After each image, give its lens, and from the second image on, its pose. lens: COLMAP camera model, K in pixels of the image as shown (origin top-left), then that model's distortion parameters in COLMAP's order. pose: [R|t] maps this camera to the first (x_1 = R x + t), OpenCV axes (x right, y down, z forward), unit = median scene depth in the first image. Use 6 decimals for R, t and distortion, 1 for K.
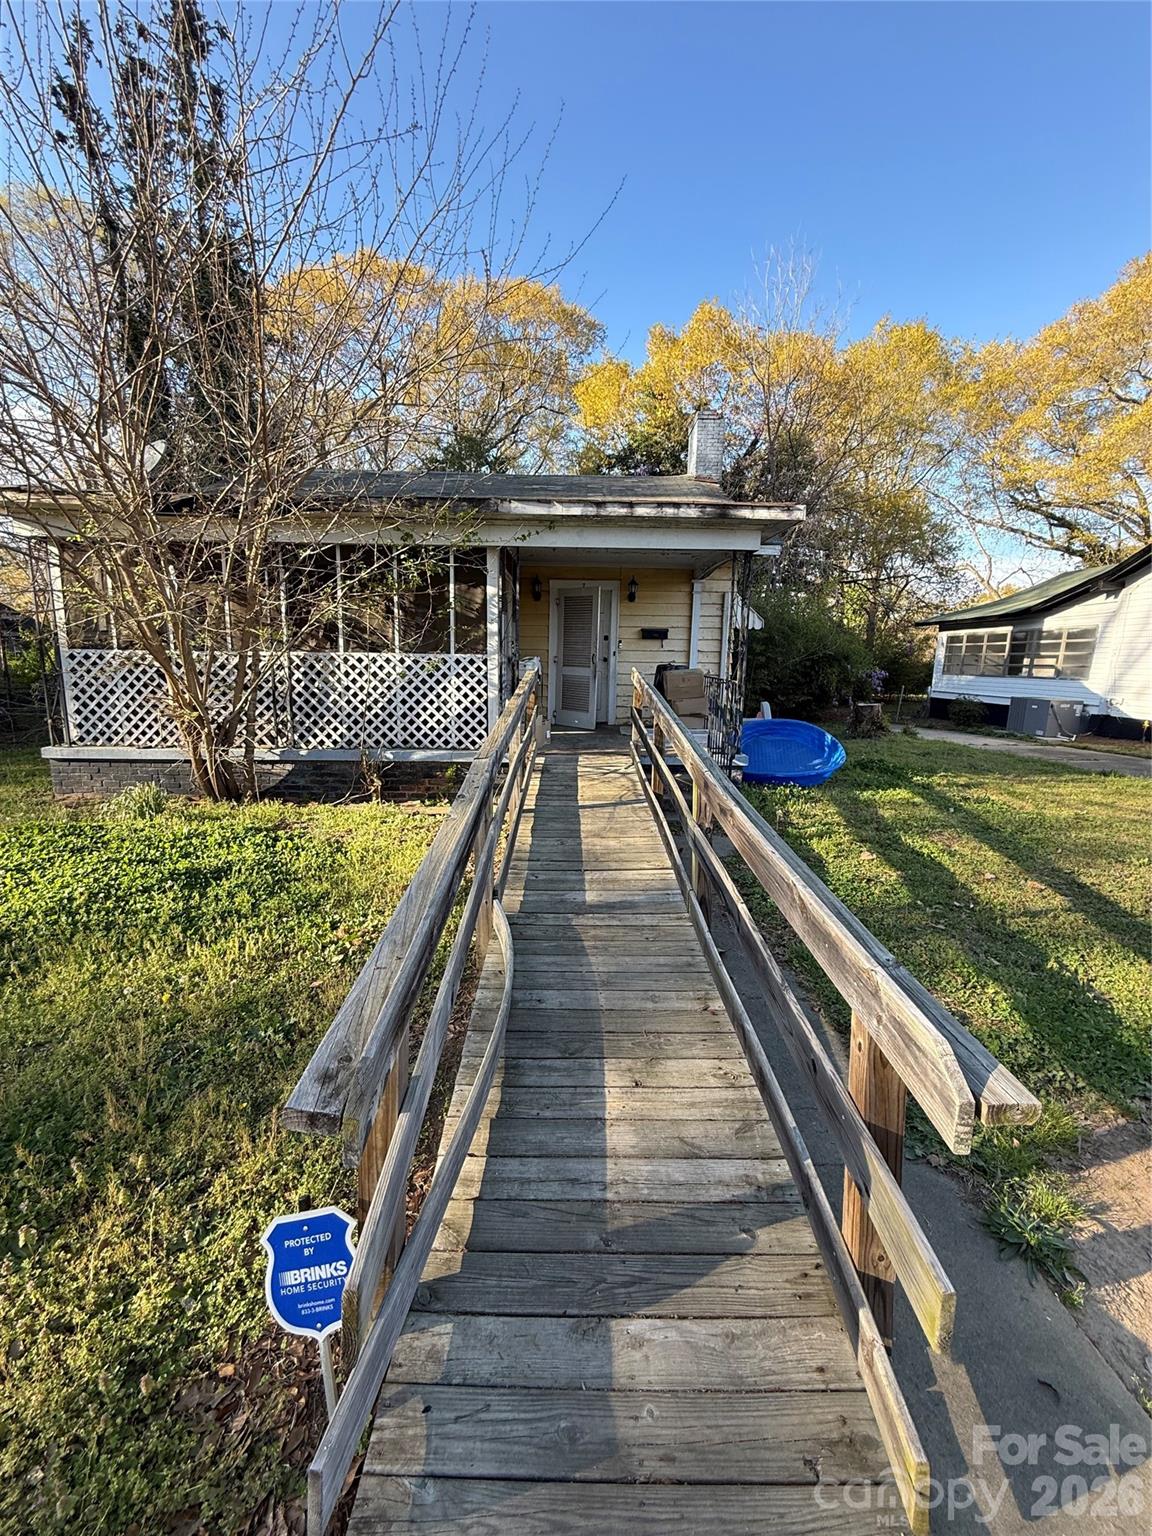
lens RADIAL K [[594.0, 0, 576.0], [0, 594.0, 768.0], [0, 0, 1]] dist [-0.006551, 0.000351]
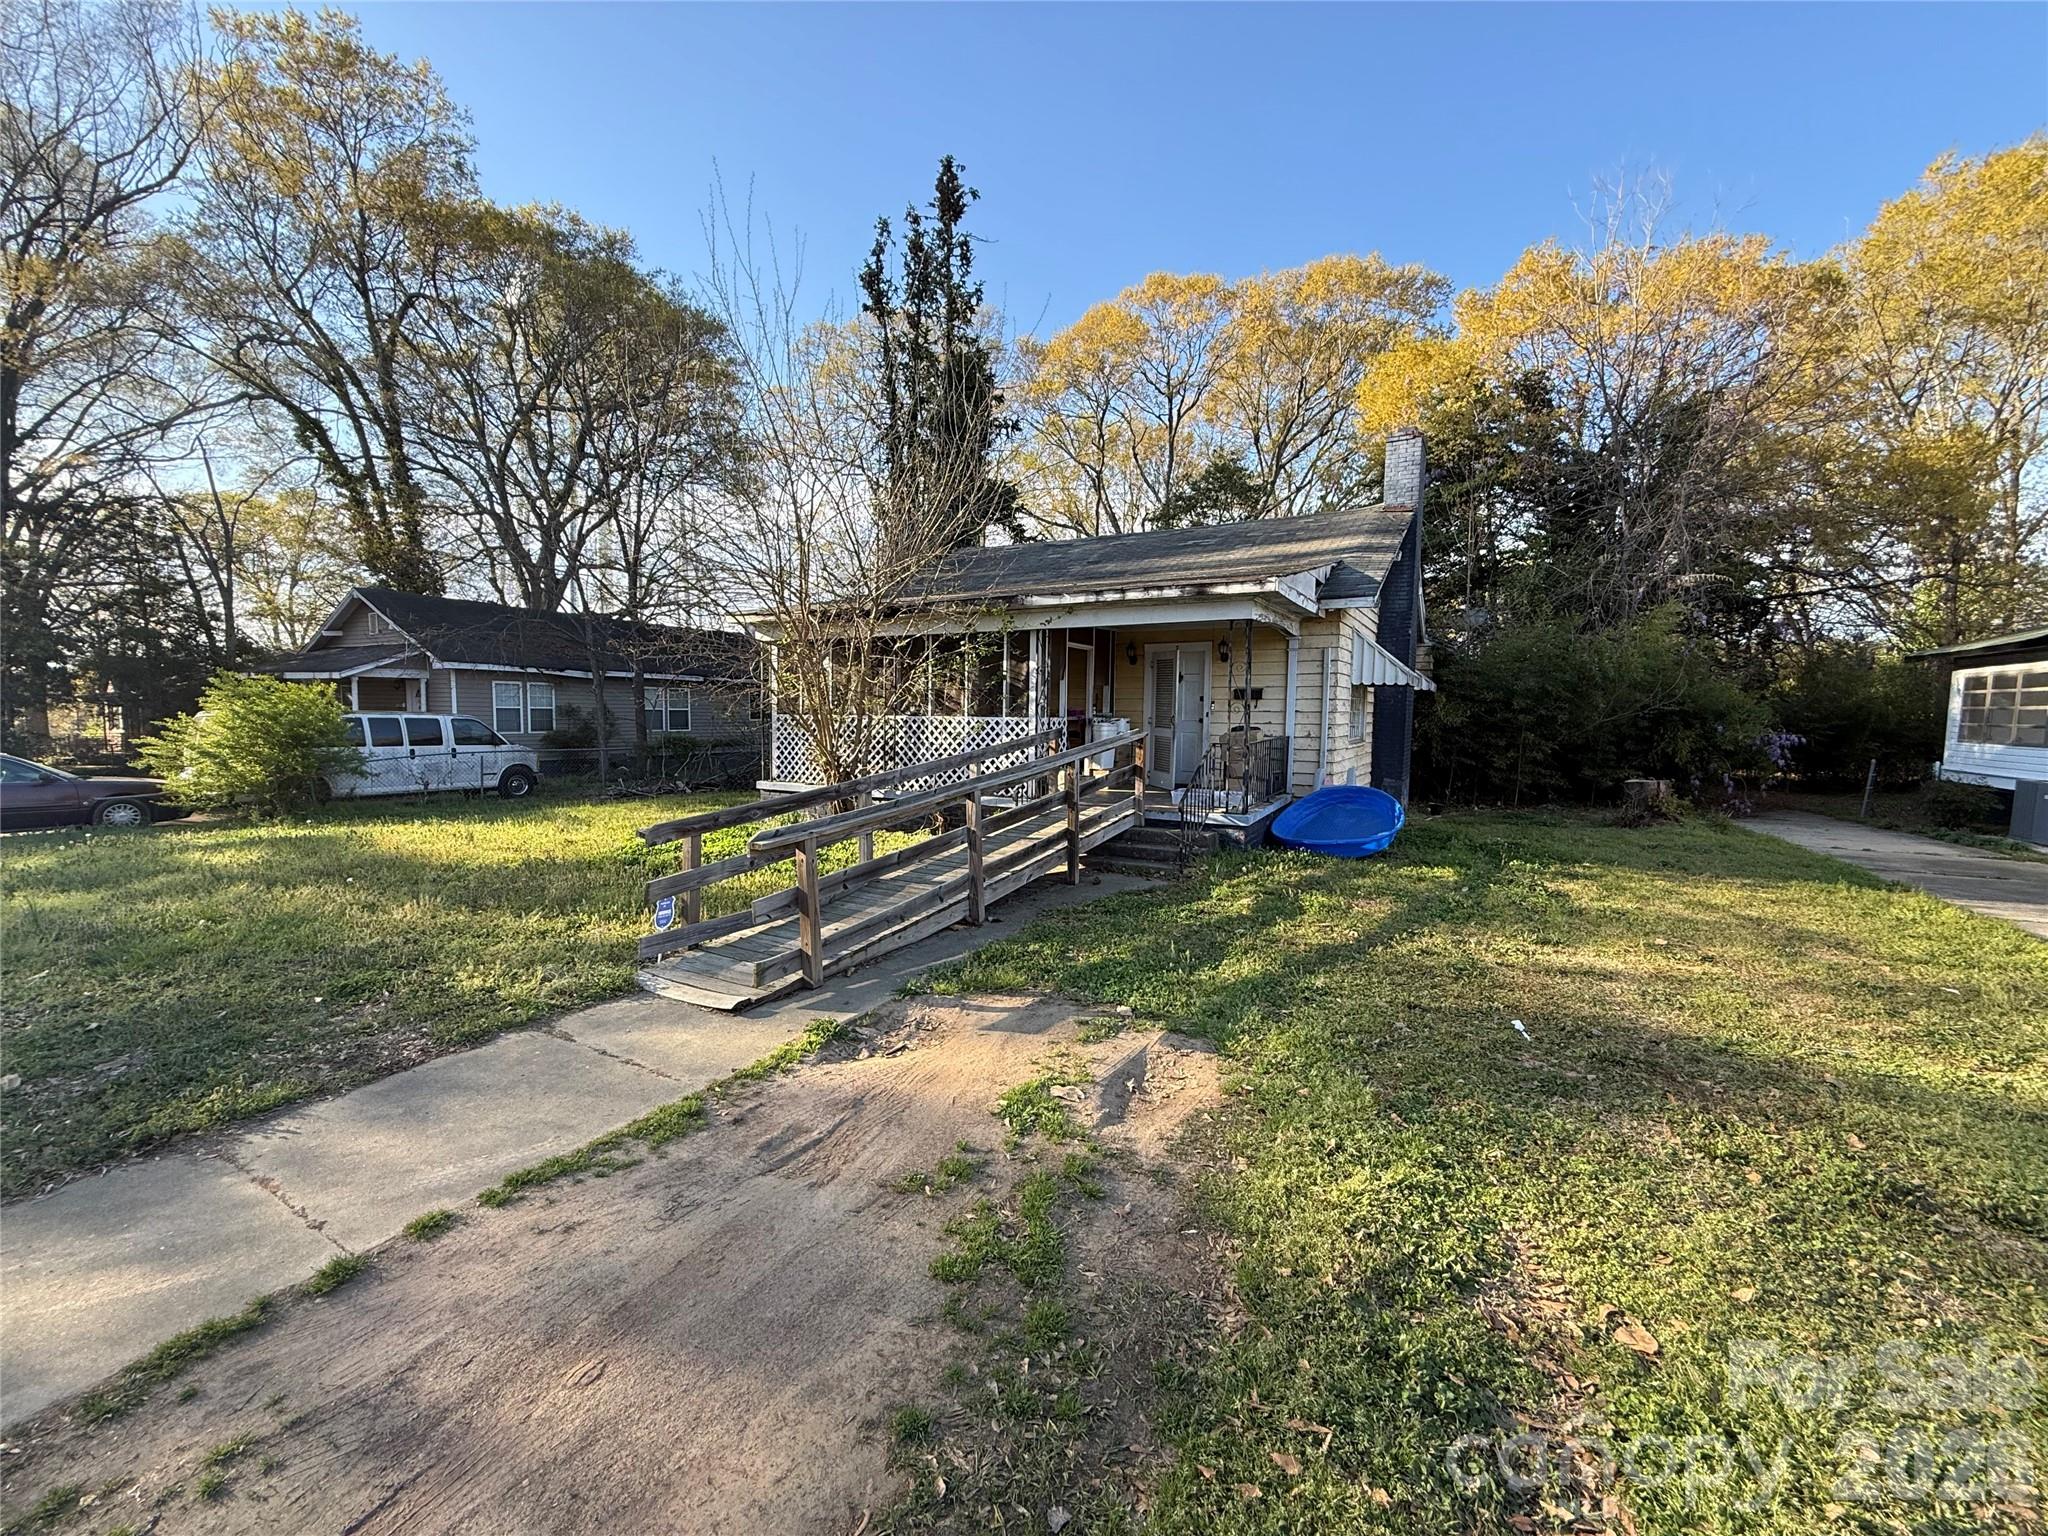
lens RADIAL K [[792.0, 0, 1024.0], [0, 792.0, 768.0], [0, 0, 1]] dist [-0.006551, 0.000351]
pose [[0.862404, 0.030483, -0.505303, 0.634042], [-0.087788, 0.992067, -0.089981, 0.049879], [0.498551, 0.121960, 0.858238, -0.338045]]
